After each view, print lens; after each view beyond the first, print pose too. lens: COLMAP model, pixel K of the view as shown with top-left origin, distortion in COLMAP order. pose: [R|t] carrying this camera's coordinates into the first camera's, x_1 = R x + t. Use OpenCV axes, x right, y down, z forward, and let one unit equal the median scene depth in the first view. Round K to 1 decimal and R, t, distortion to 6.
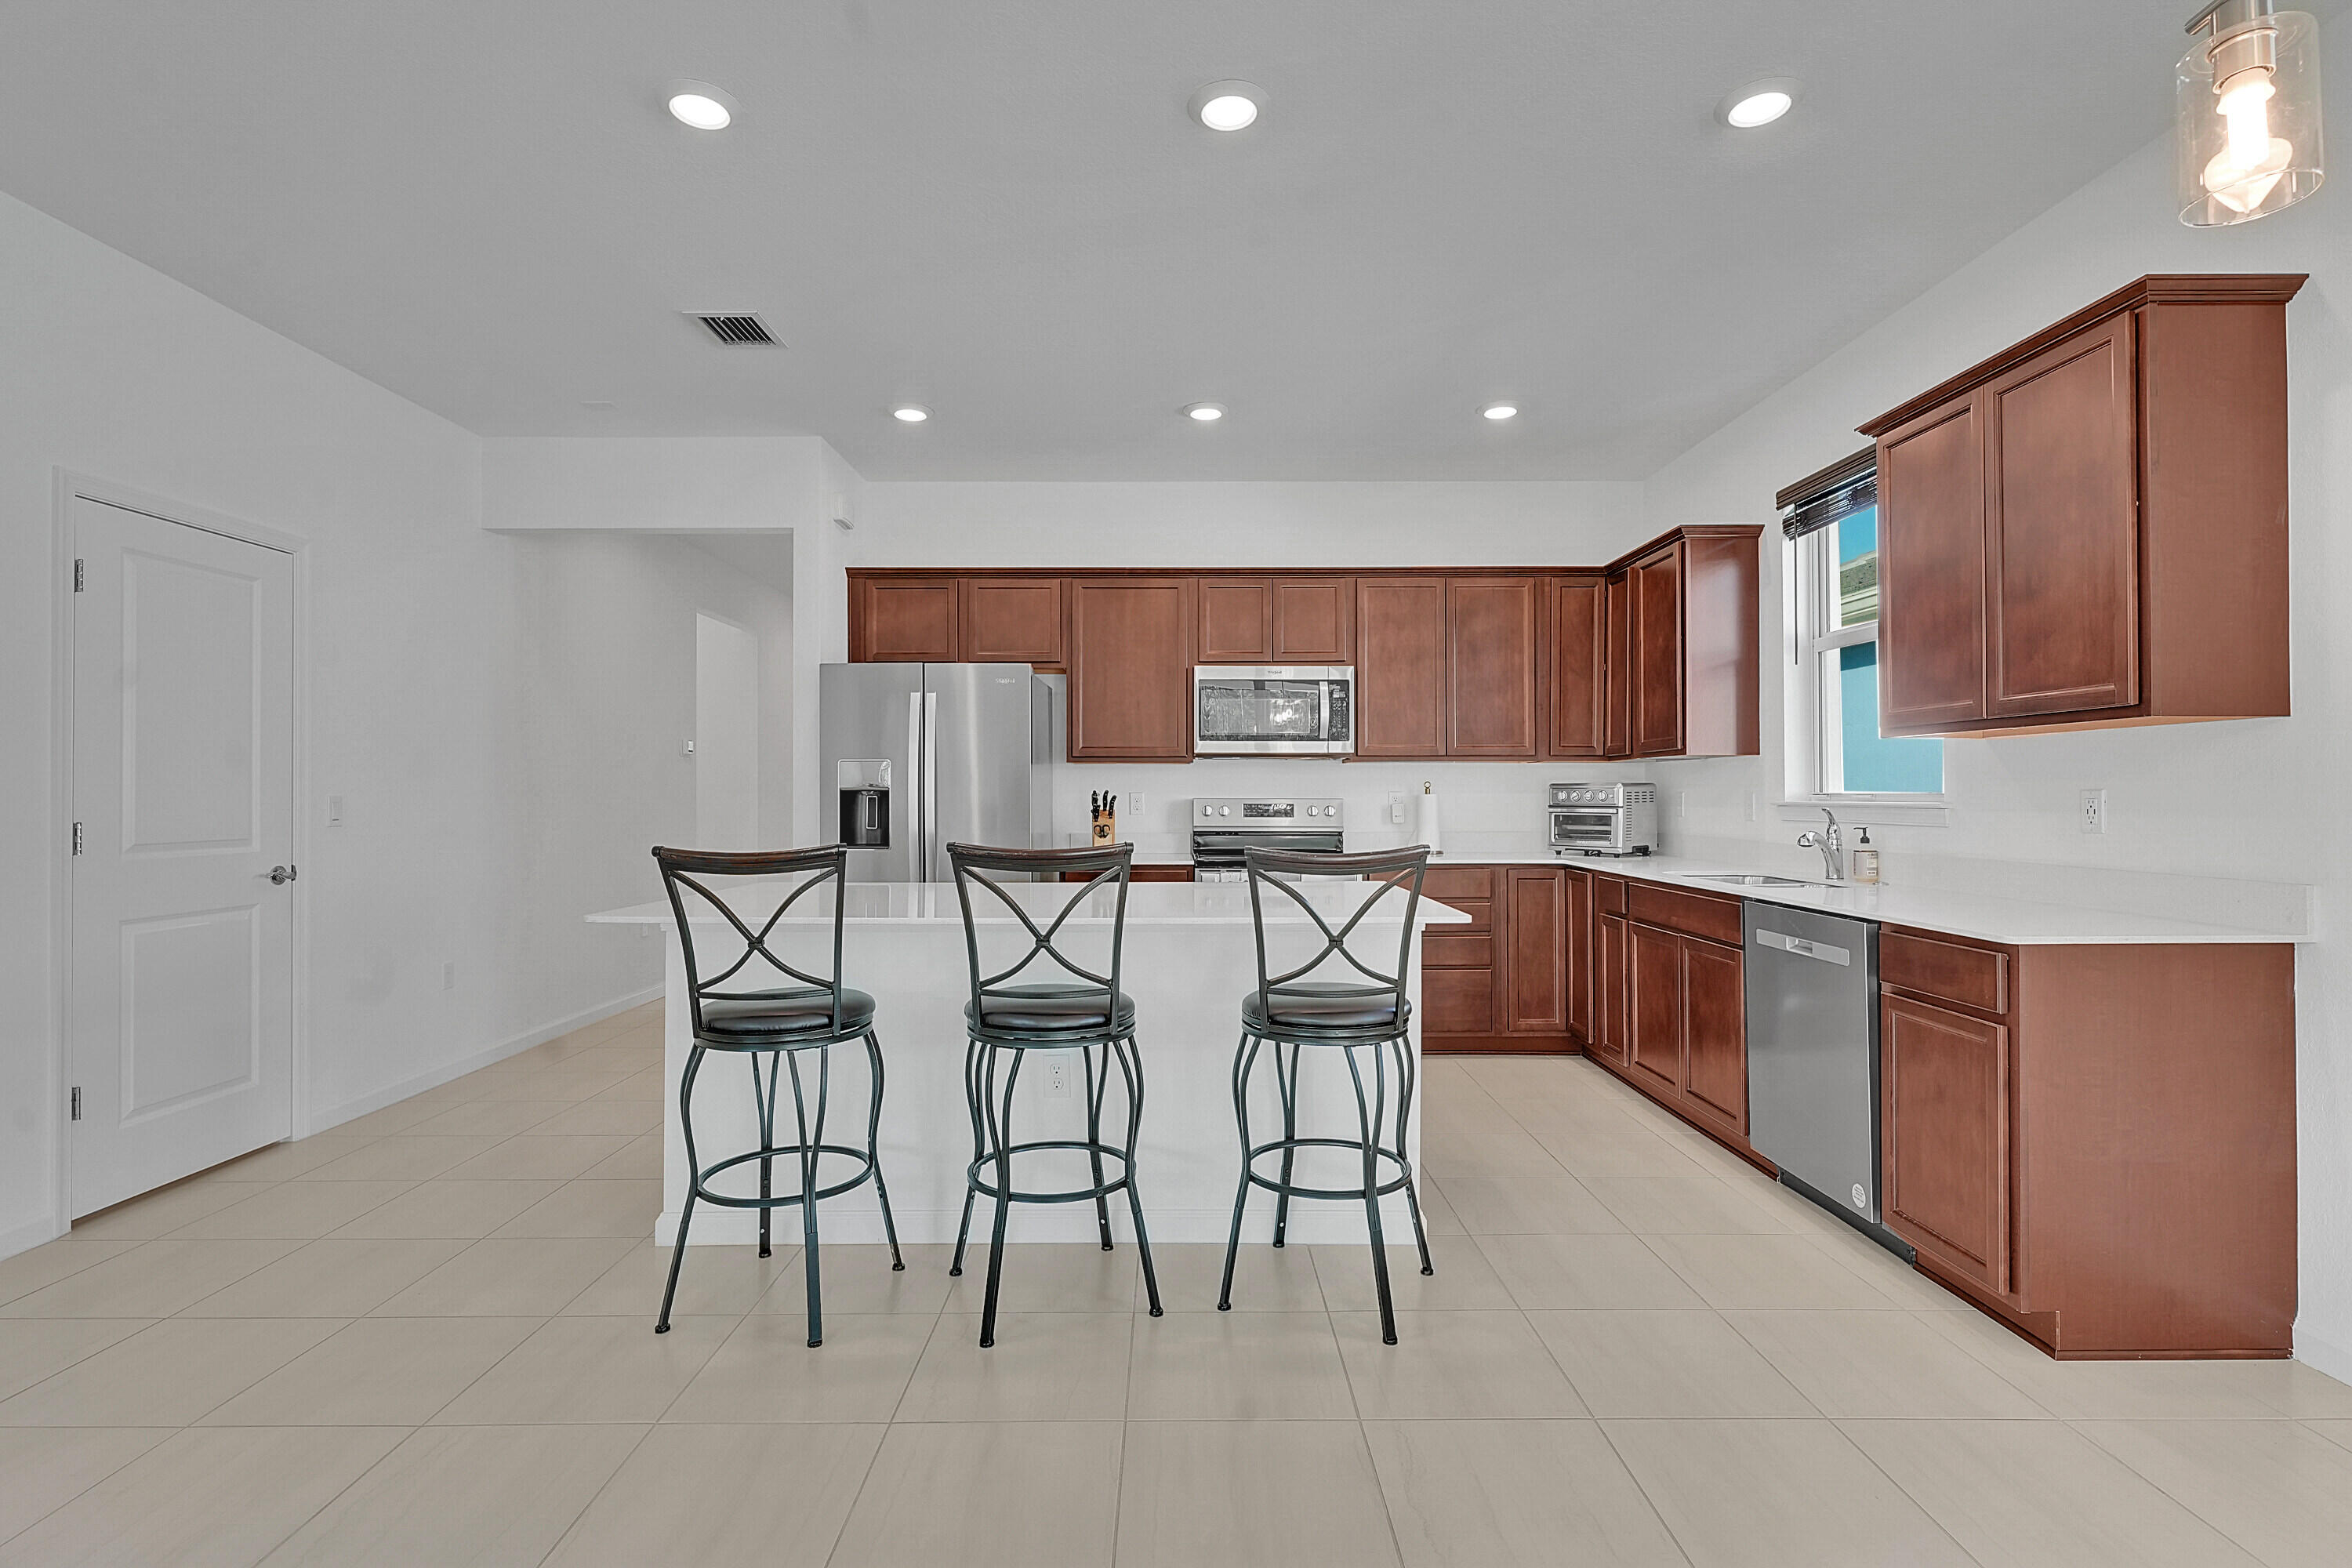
lens RADIAL K [[1110.4, 0, 1176.0], [0, 1110.4, 784.0], [0, 0, 1]] dist [-0.000967, -0.000171]
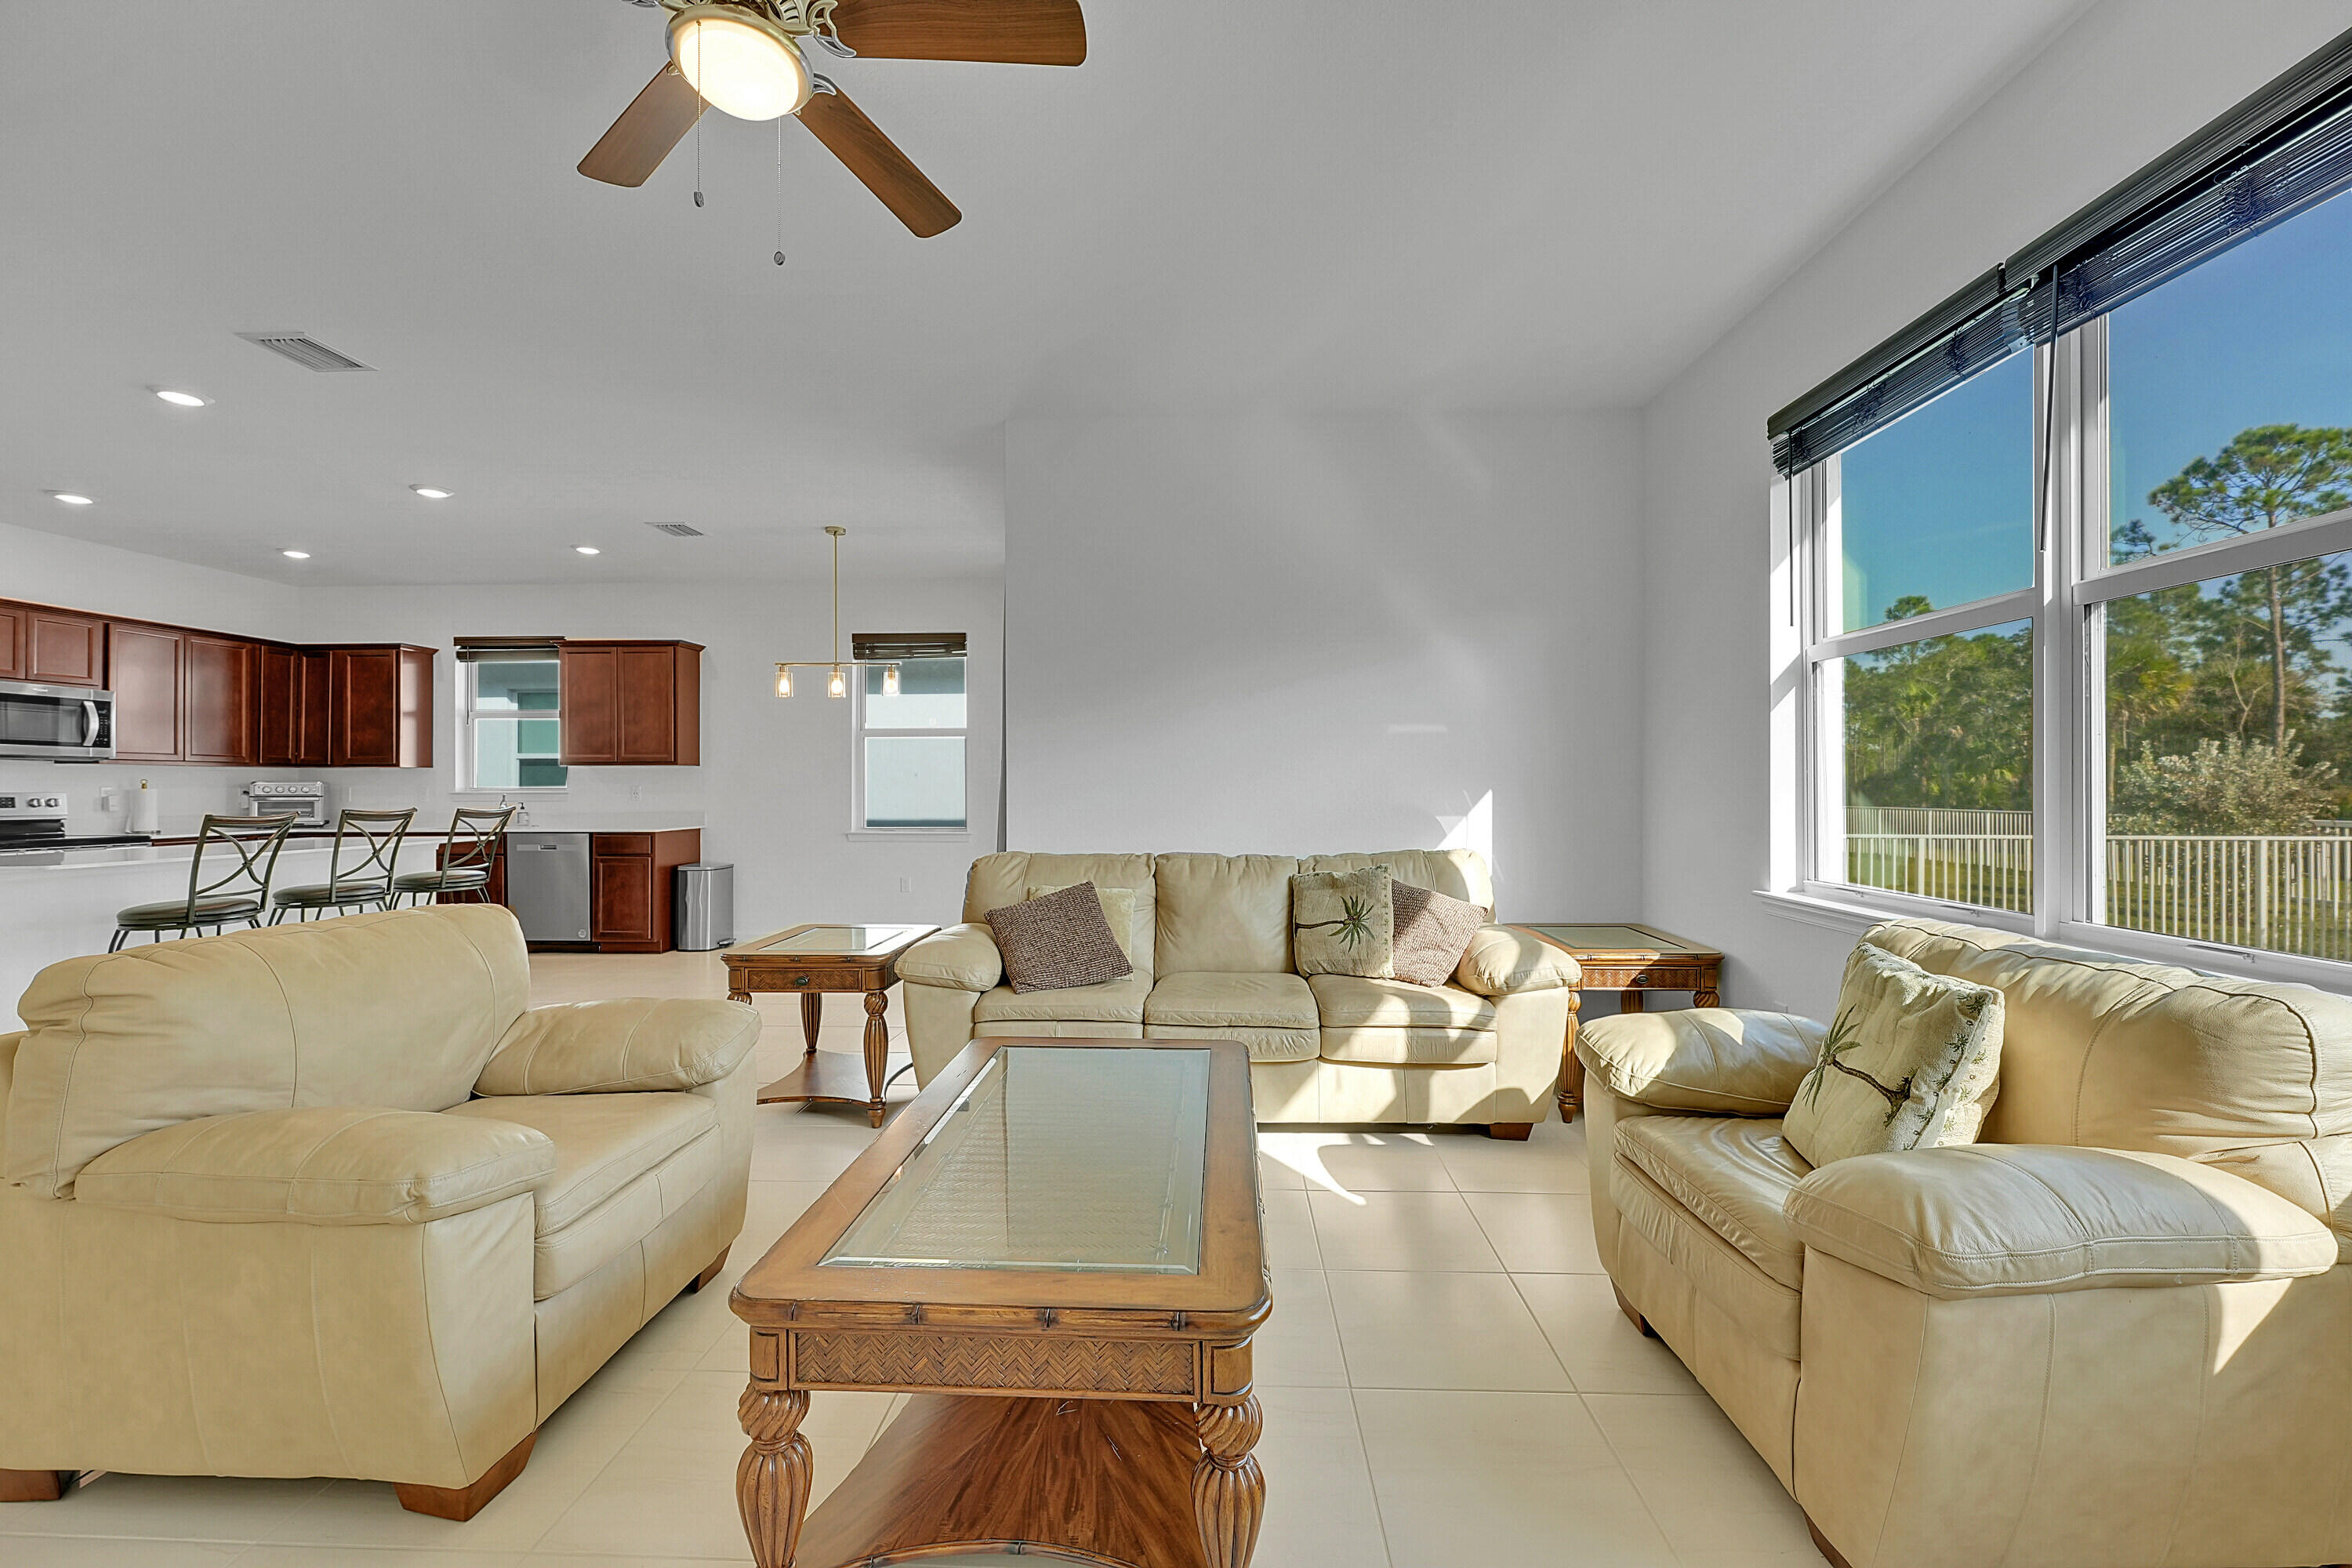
lens RADIAL K [[936.8, 0, 1176.0], [0, 936.8, 784.0], [0, 0, 1]] dist [-0.000670, -0.000069]
pose [[0.051680, 0.003349, 0.998658, -0.887787], [-0.006357, 0.999975, -0.003024, -0.001250], [-0.998643, -0.006192, 0.051700, -0.322101]]
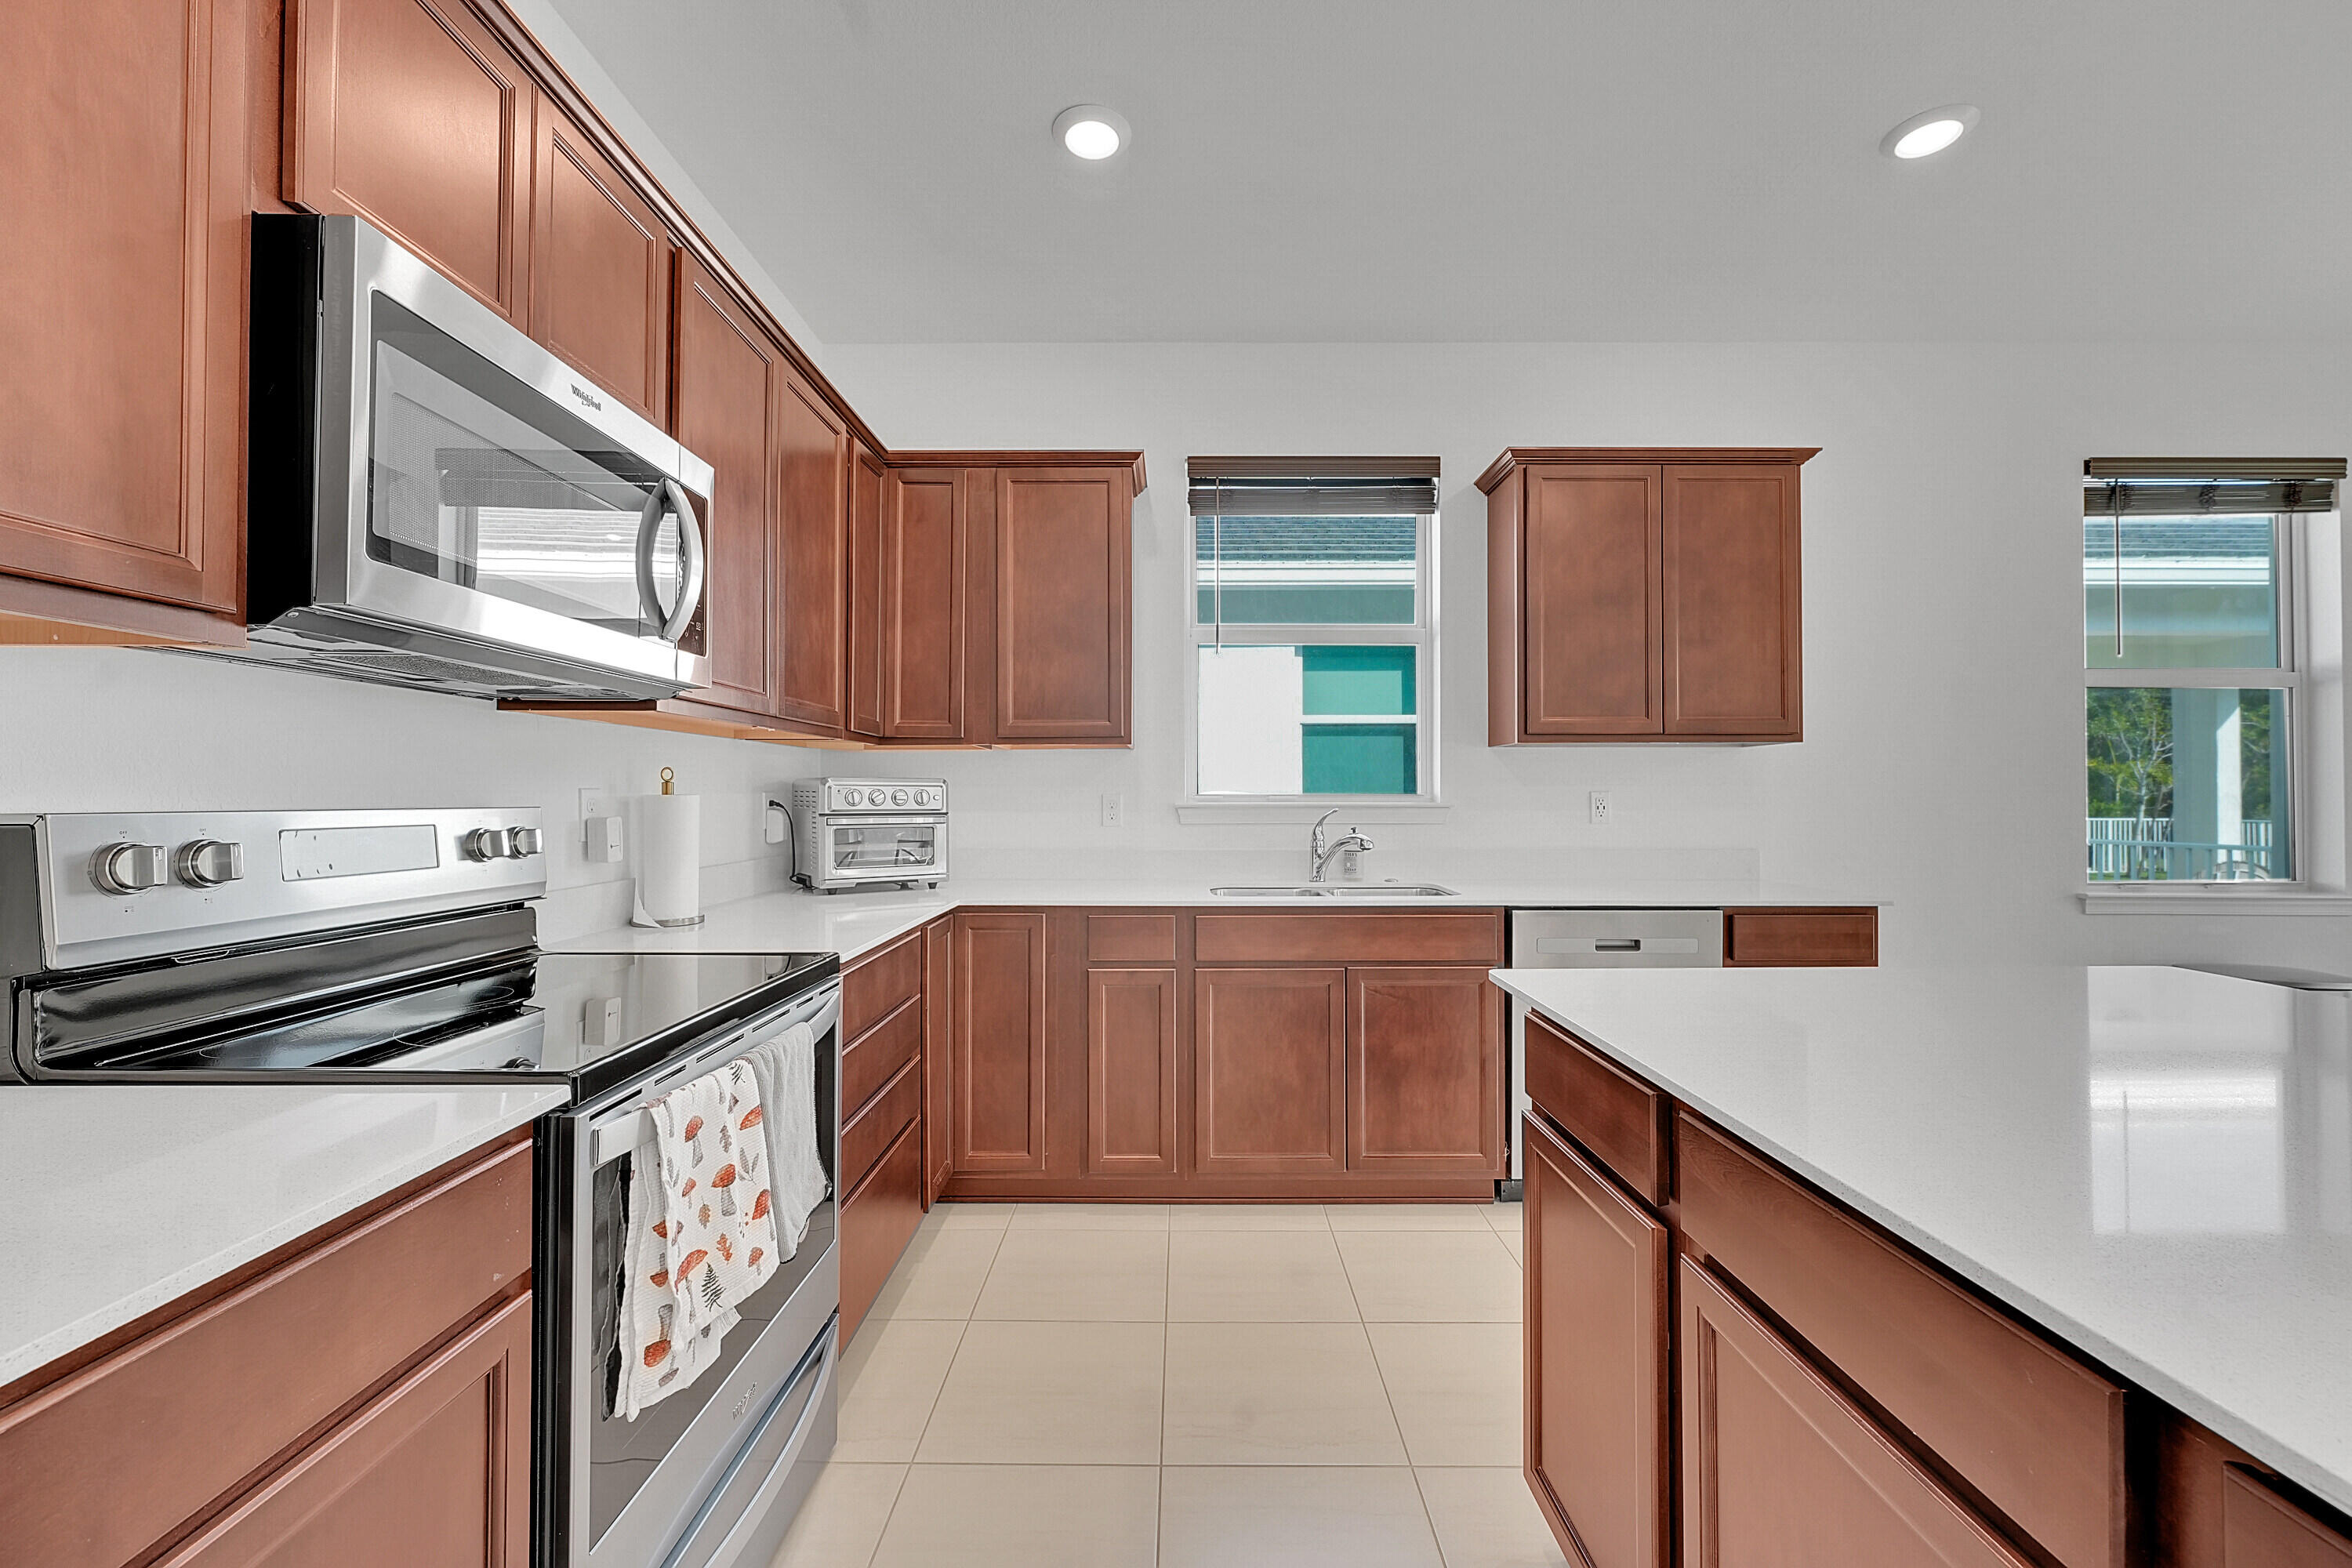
lens RADIAL K [[1110.4, 0, 1176.0], [0, 1110.4, 784.0], [0, 0, 1]] dist [-0.000967, -0.000171]
pose [[0.004129, 0.015680, 0.999869, -0.262385], [-0.001401, 0.999876, -0.015674, 0.011346], [-0.999990, -0.001336, 0.004151, 0.869118]]
